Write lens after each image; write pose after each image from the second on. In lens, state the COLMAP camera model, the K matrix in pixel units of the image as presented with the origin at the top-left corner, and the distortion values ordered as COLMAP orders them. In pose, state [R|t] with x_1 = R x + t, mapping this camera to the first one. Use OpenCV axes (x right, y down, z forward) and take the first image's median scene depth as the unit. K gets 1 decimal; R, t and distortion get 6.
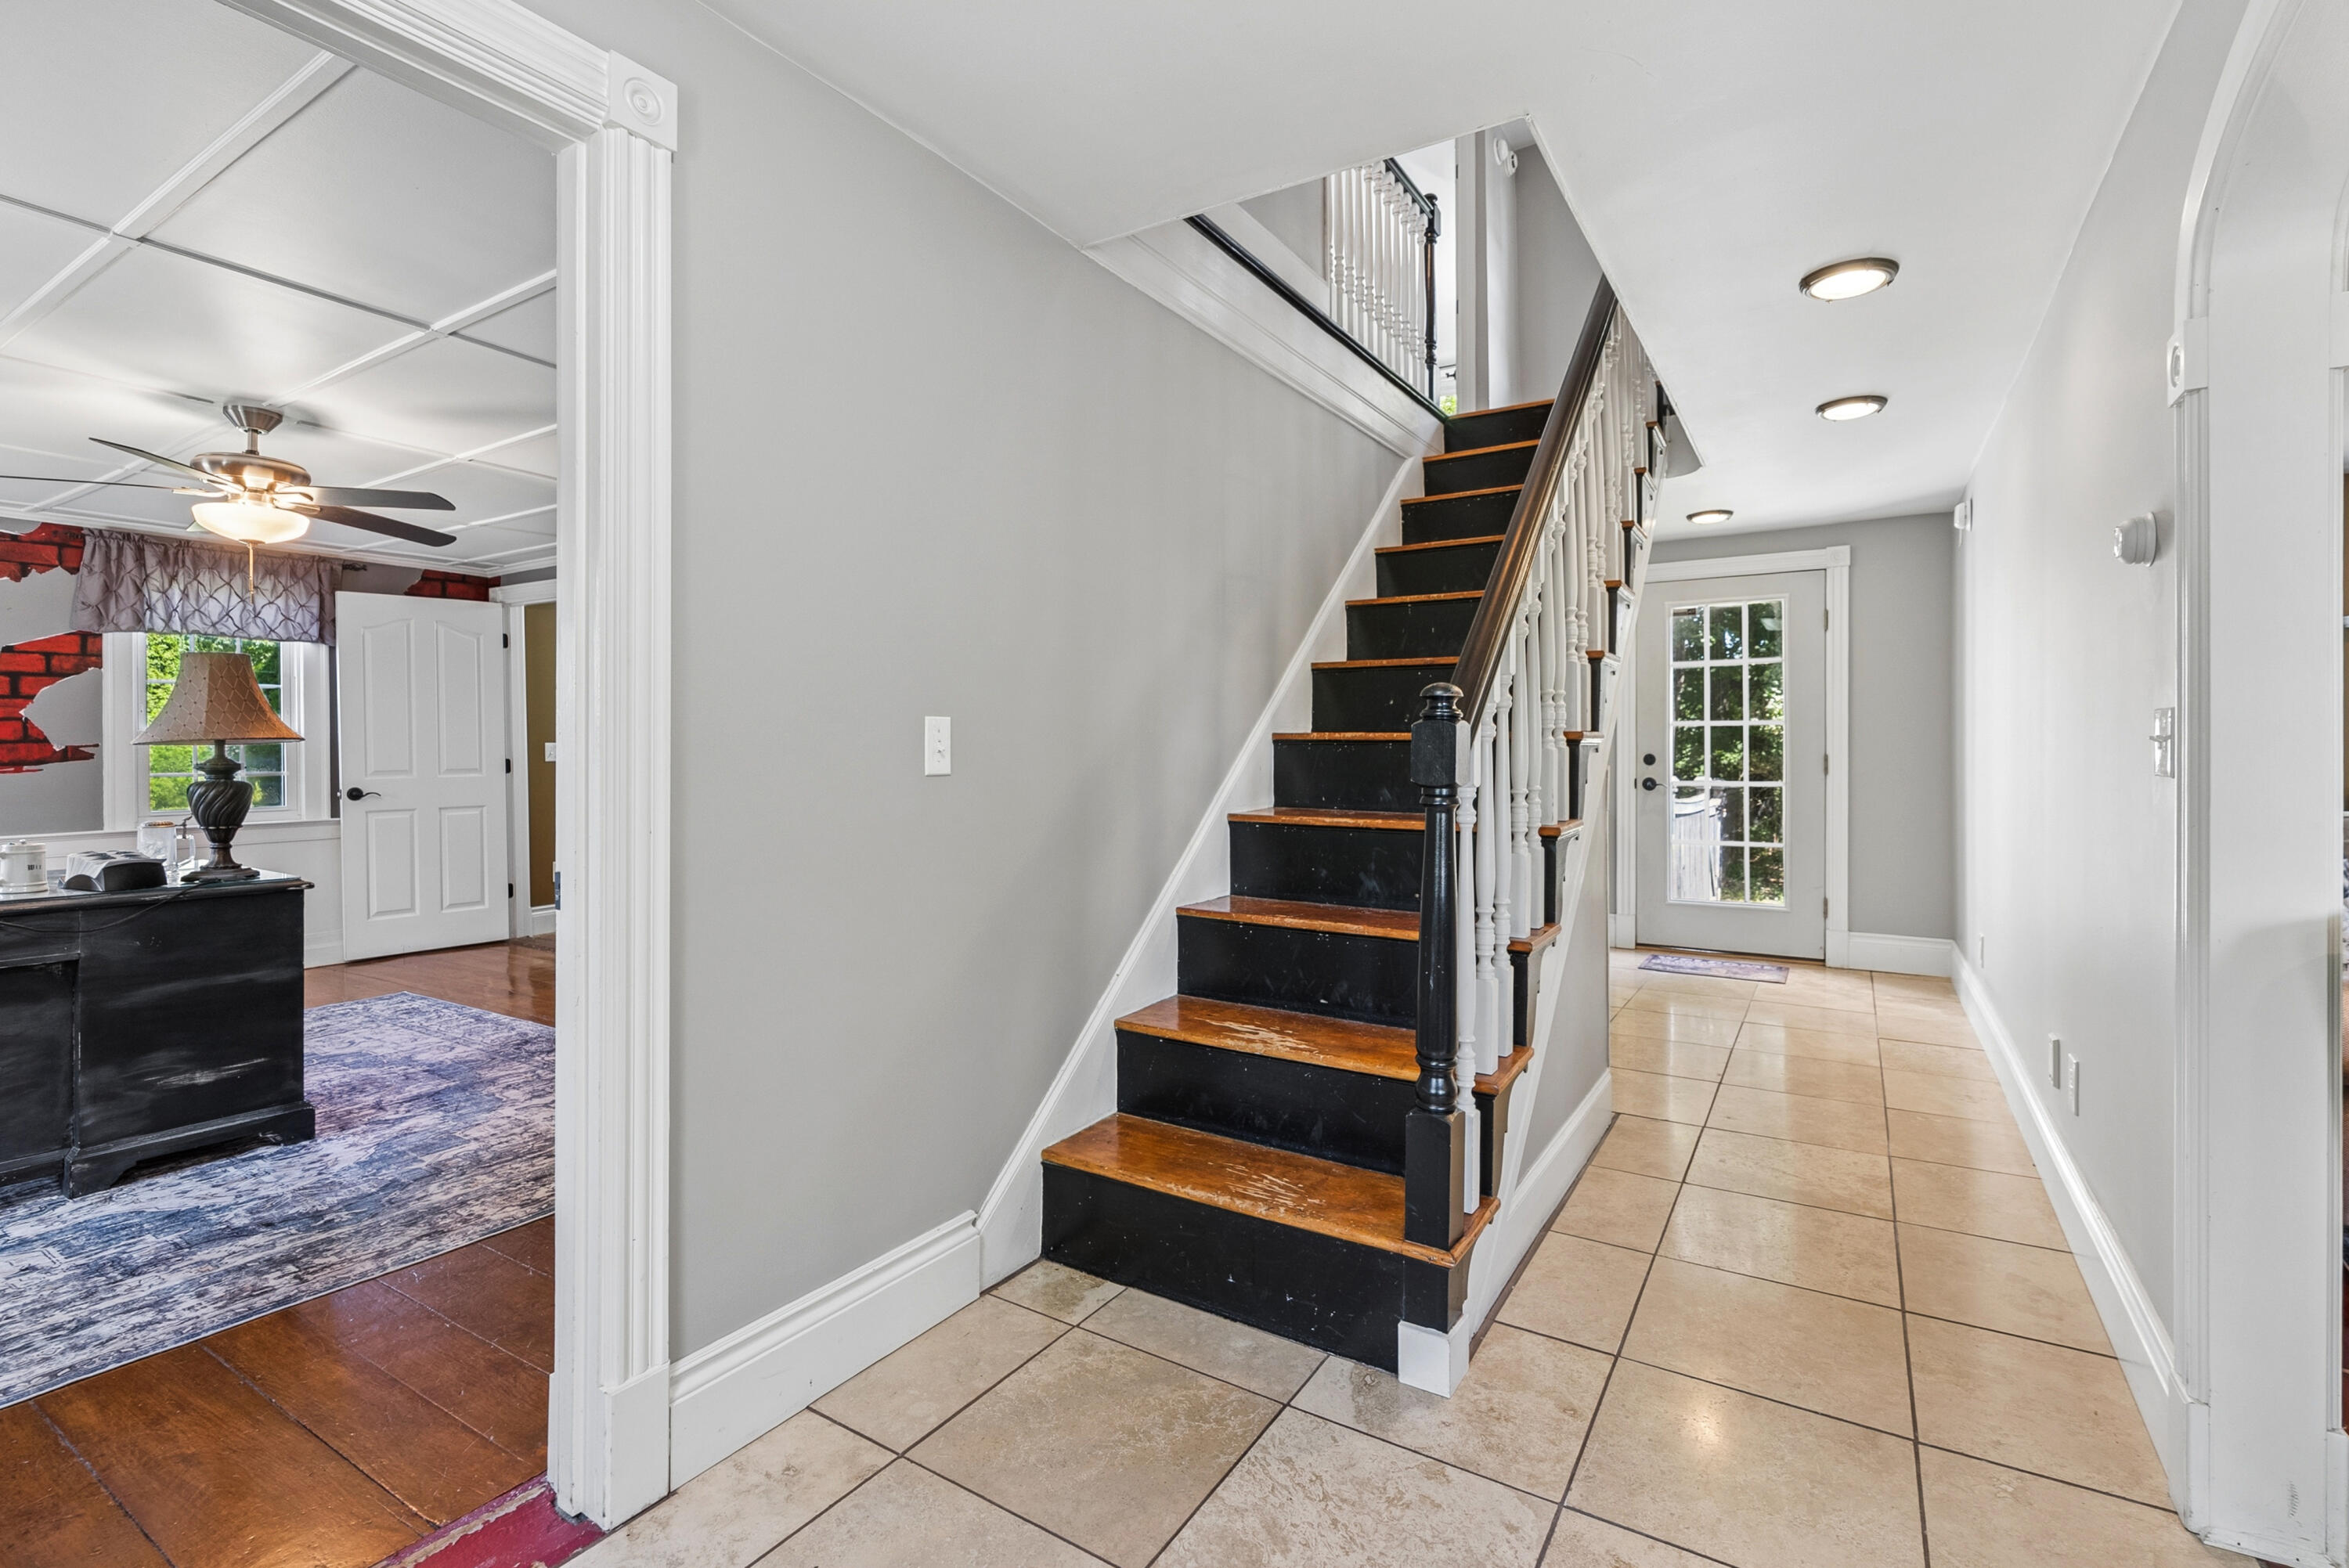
lens RADIAL K [[1071.8, 0, 1176.2], [0, 1071.8, 755.5], [0, 0, 1]] dist [-0.003286, 0.001456]
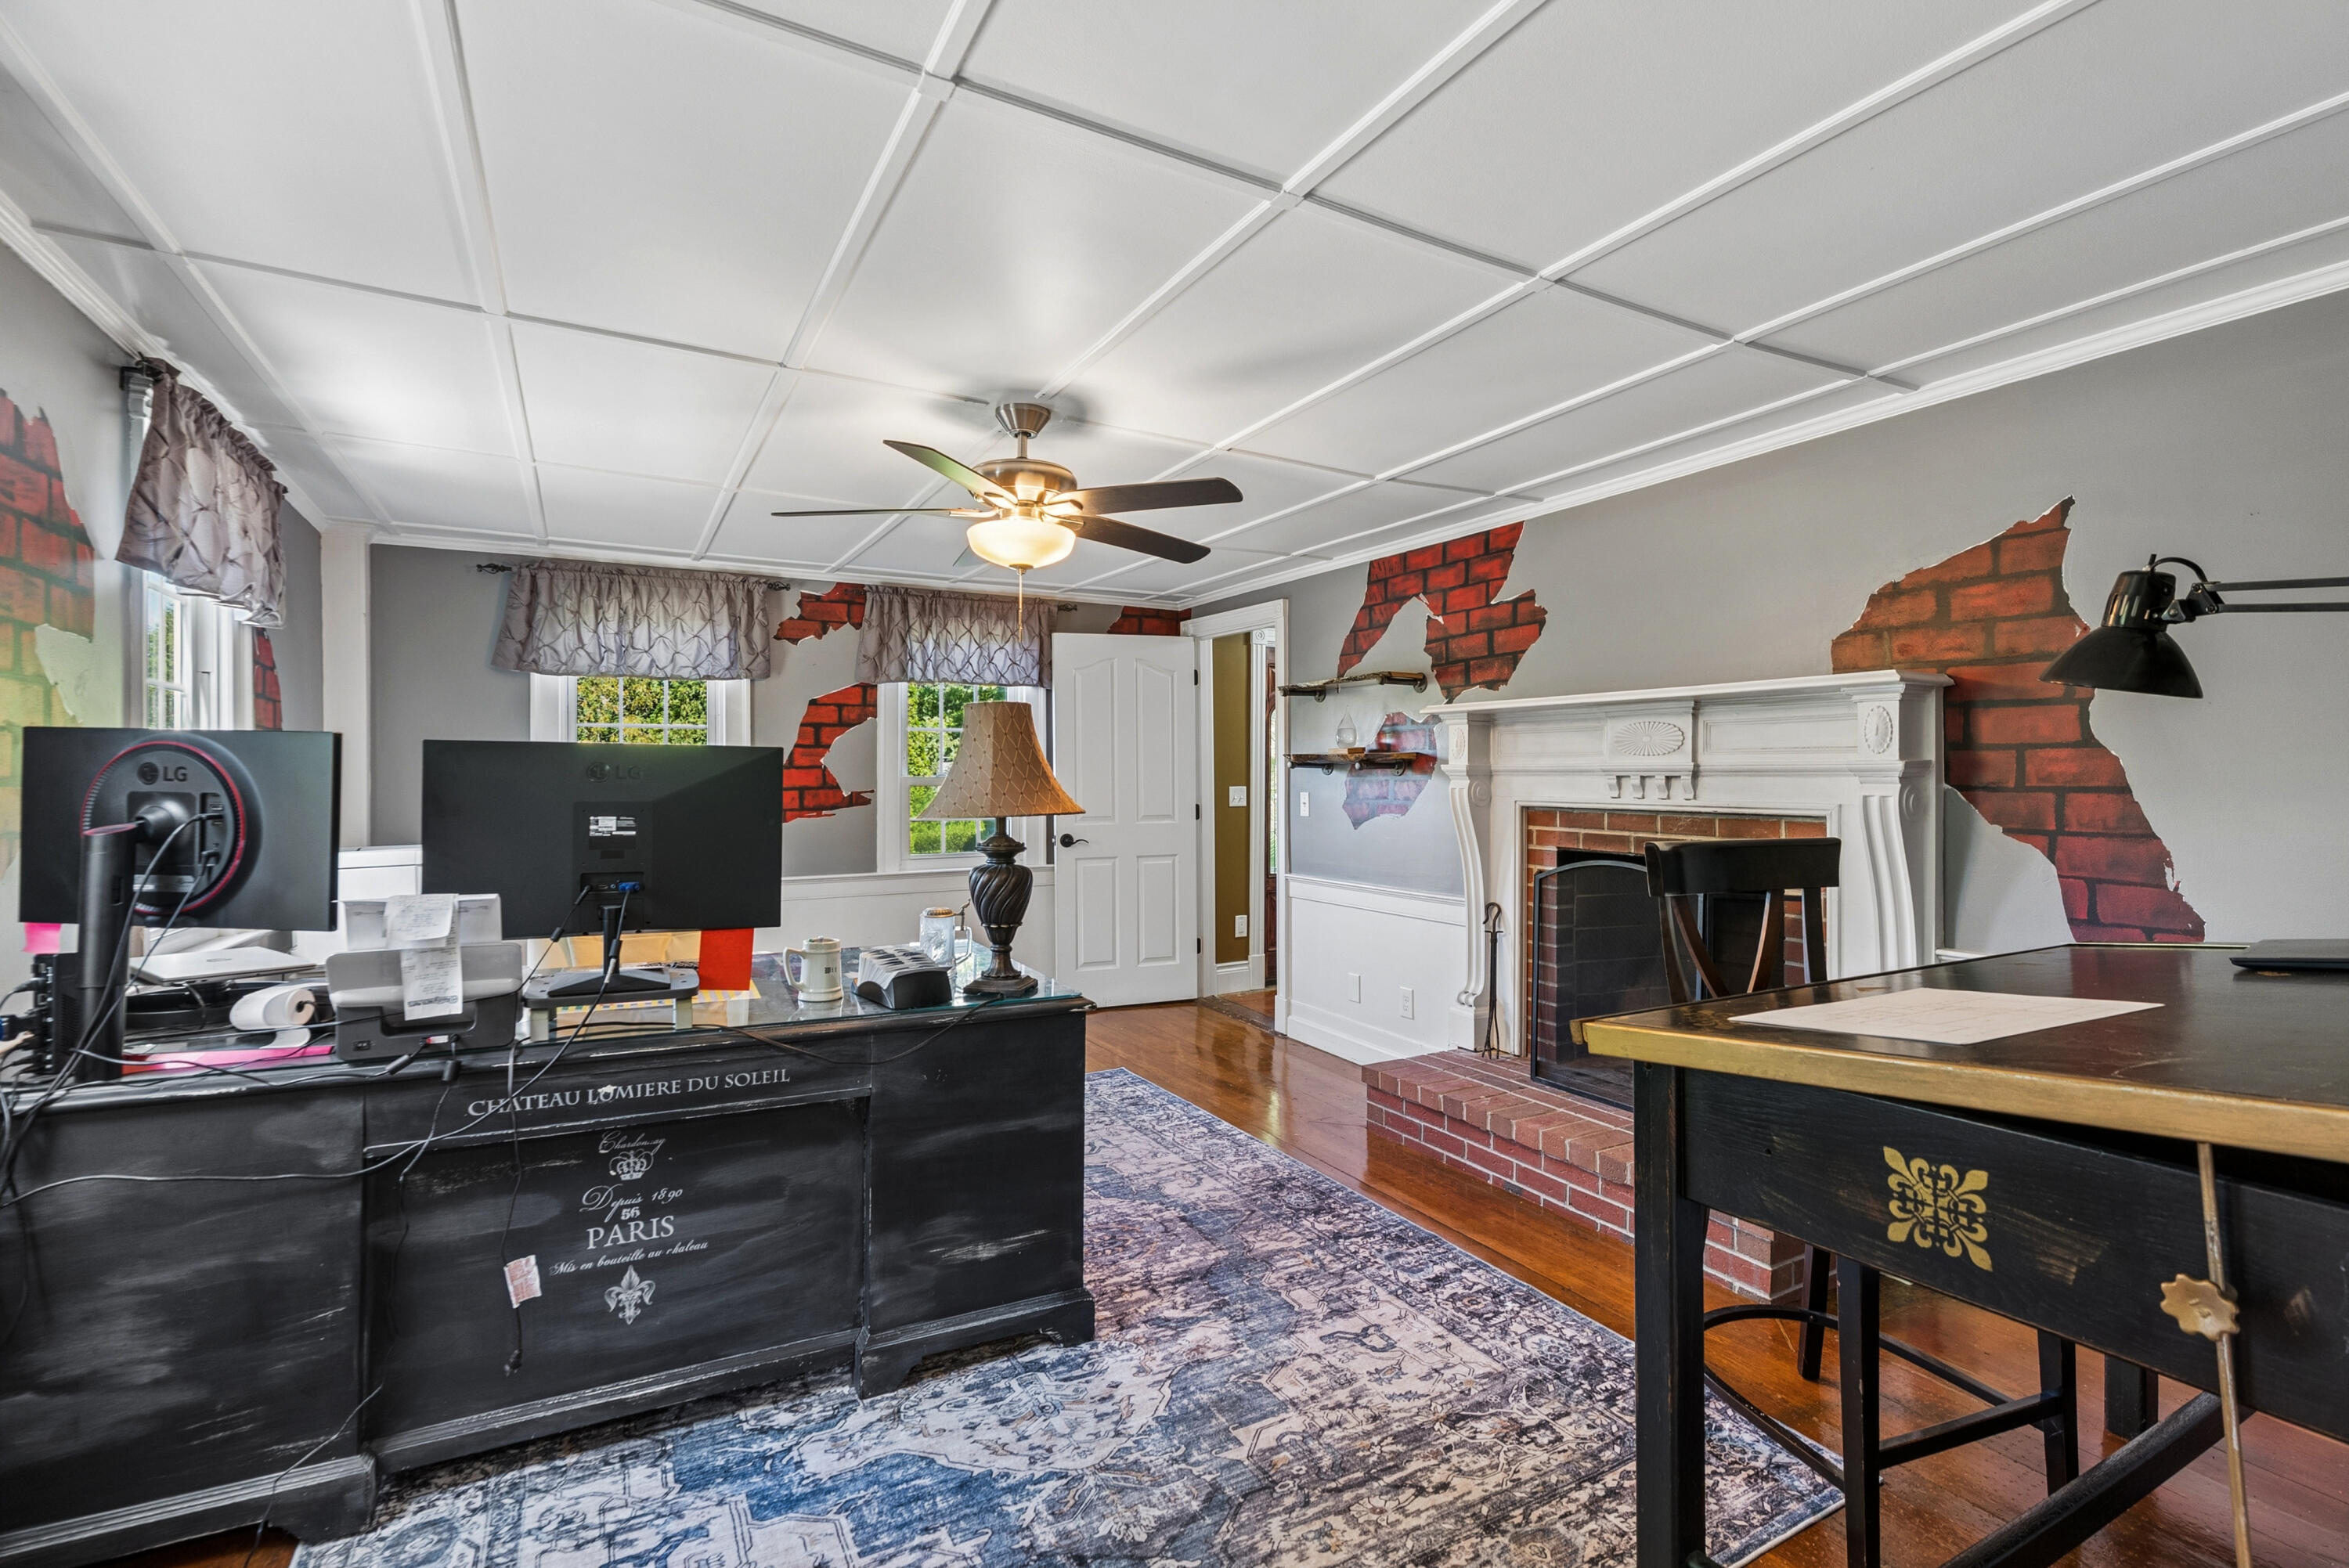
lens RADIAL K [[1071.8, 0, 1173.9], [0, 1071.8, 774.5], [0, 0, 1]] dist [-0.003286, 0.001456]
pose [[0.874482, 0.004161, -0.485041, -0.382890], [-0.006512, 0.999974, -0.003162, -0.039003], [0.485015, 0.005924, 0.874486, 0.355826]]
